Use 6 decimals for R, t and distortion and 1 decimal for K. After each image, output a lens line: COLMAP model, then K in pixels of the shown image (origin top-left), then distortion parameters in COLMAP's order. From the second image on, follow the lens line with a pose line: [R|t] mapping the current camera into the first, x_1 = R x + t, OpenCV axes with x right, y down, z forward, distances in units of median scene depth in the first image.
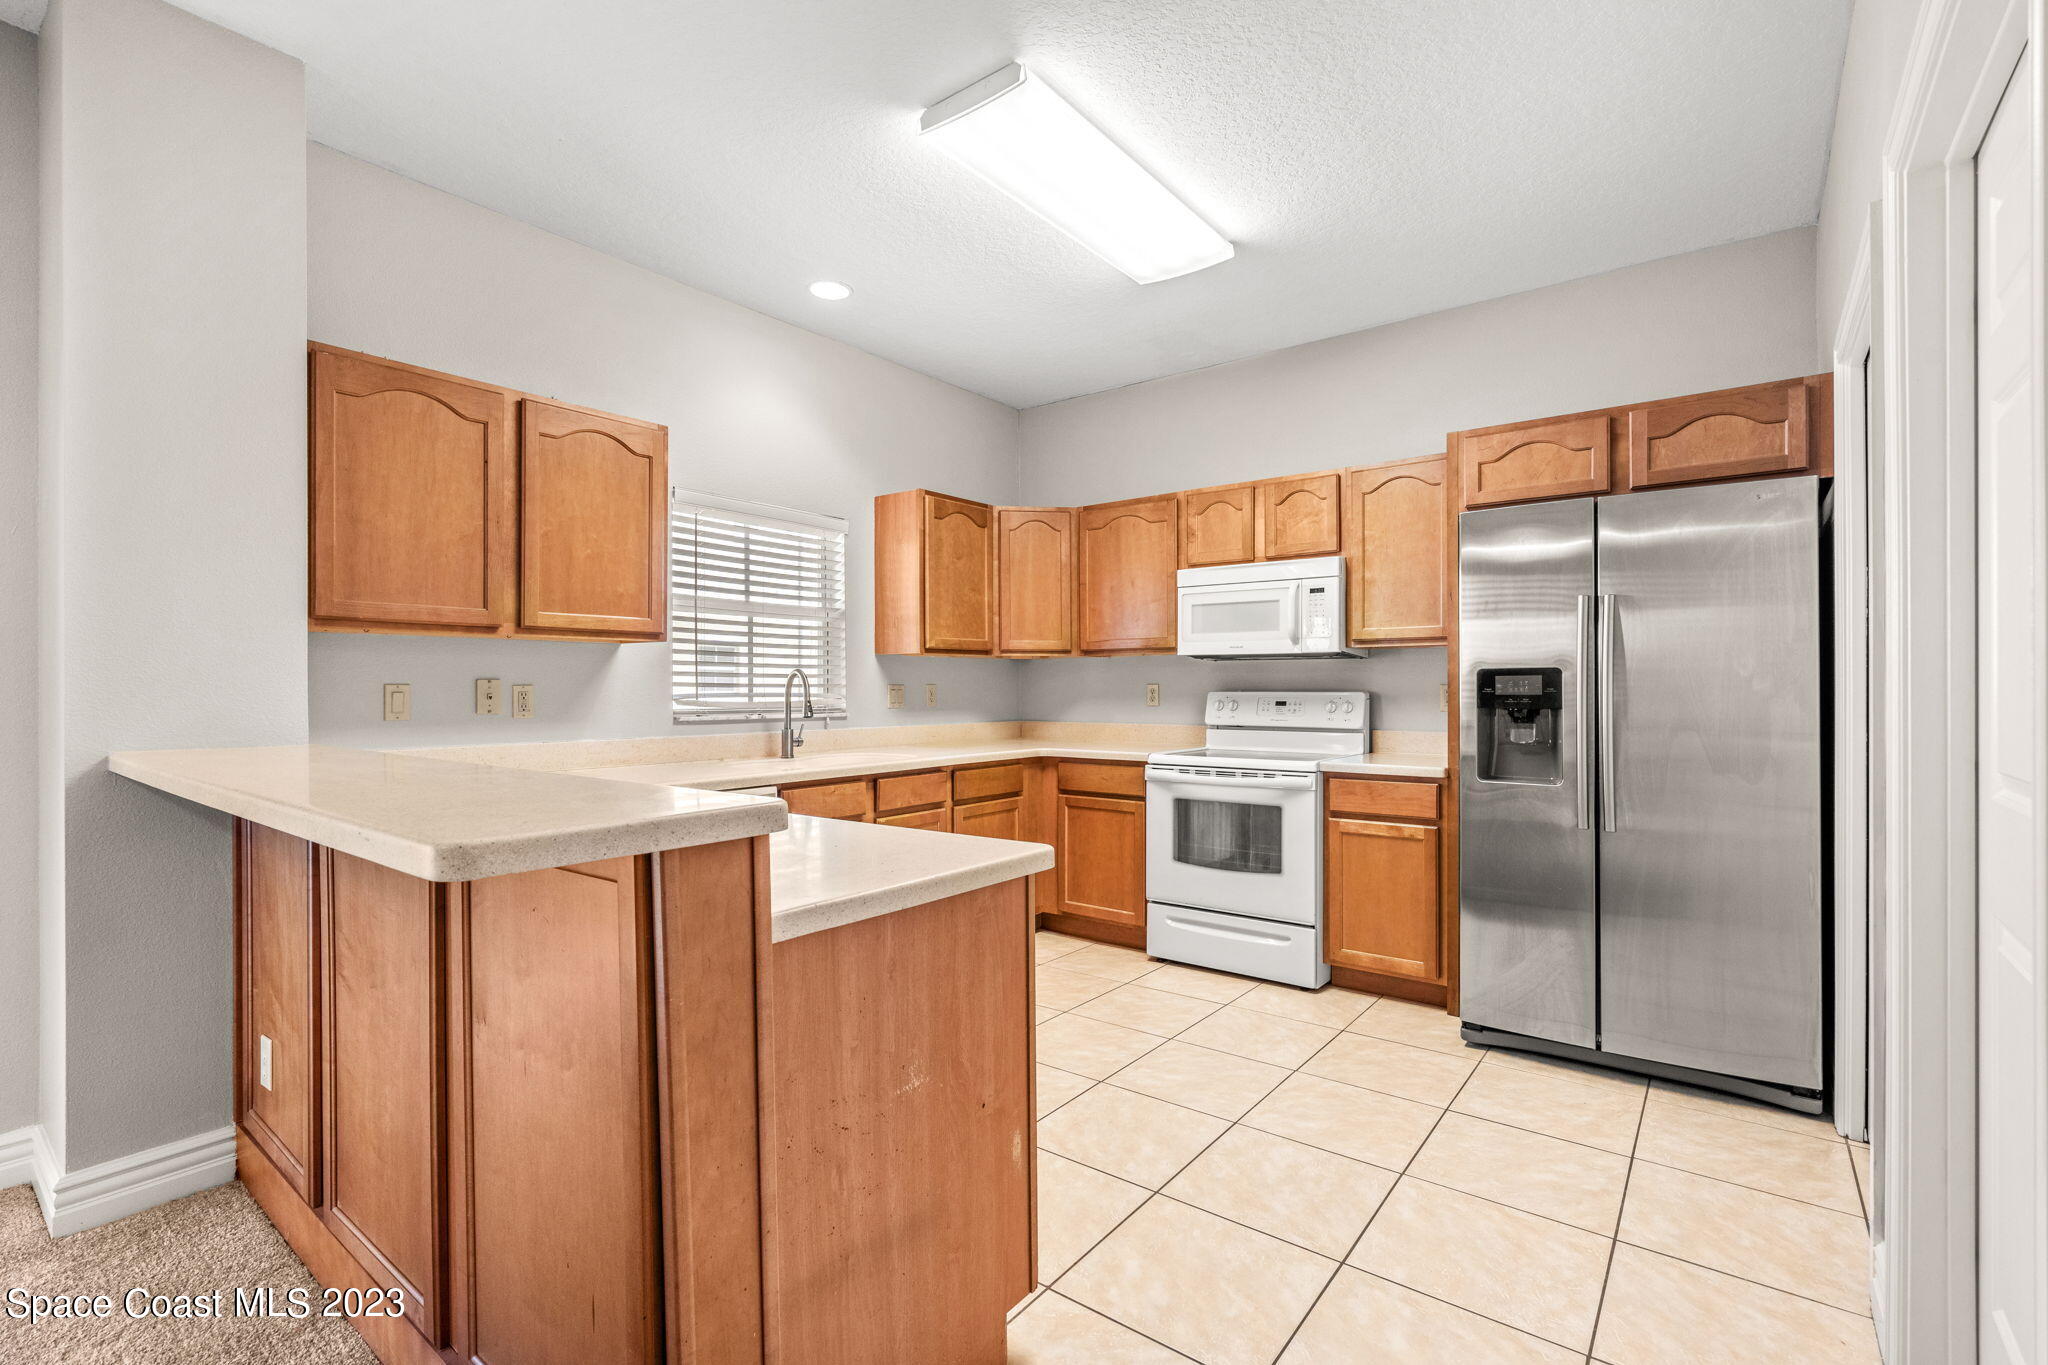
lens RADIAL K [[930.8, 0, 1024.0], [0, 930.8, 682.5], [0, 0, 1]] dist [-0.001666, 0.005691]
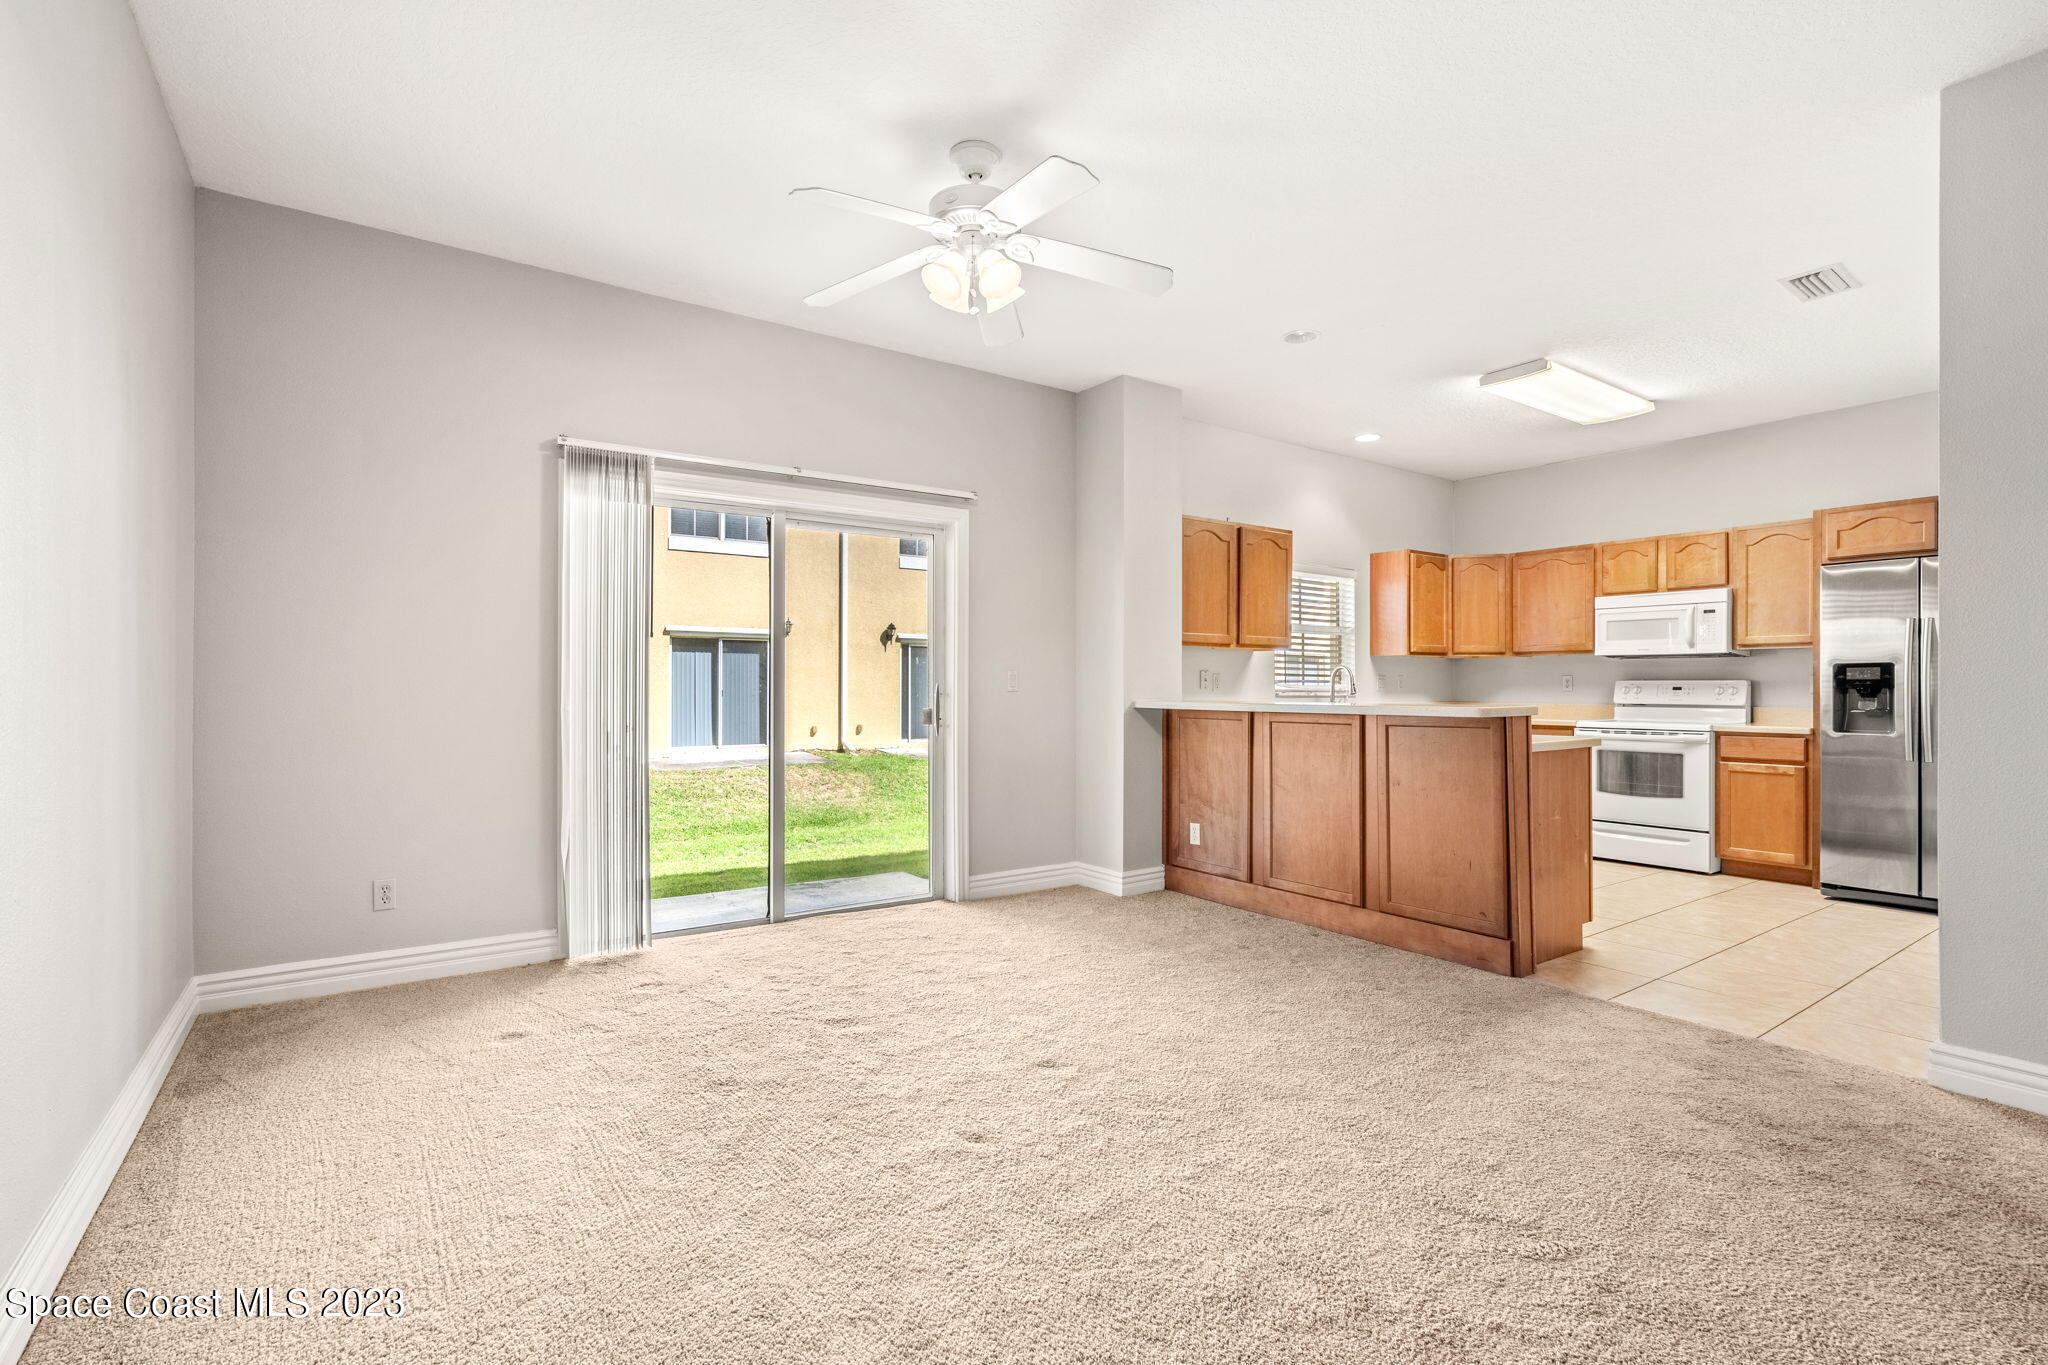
lens RADIAL K [[930.8, 0, 1024.0], [0, 930.8, 682.5], [0, 0, 1]] dist [-0.001666, 0.005691]
pose [[0.956042, 0.002675, -0.293217, -0.295046], [-0.002269, 0.999996, 0.001725, 0.014434], [0.293220, -0.000984, 0.956044, -0.743038]]
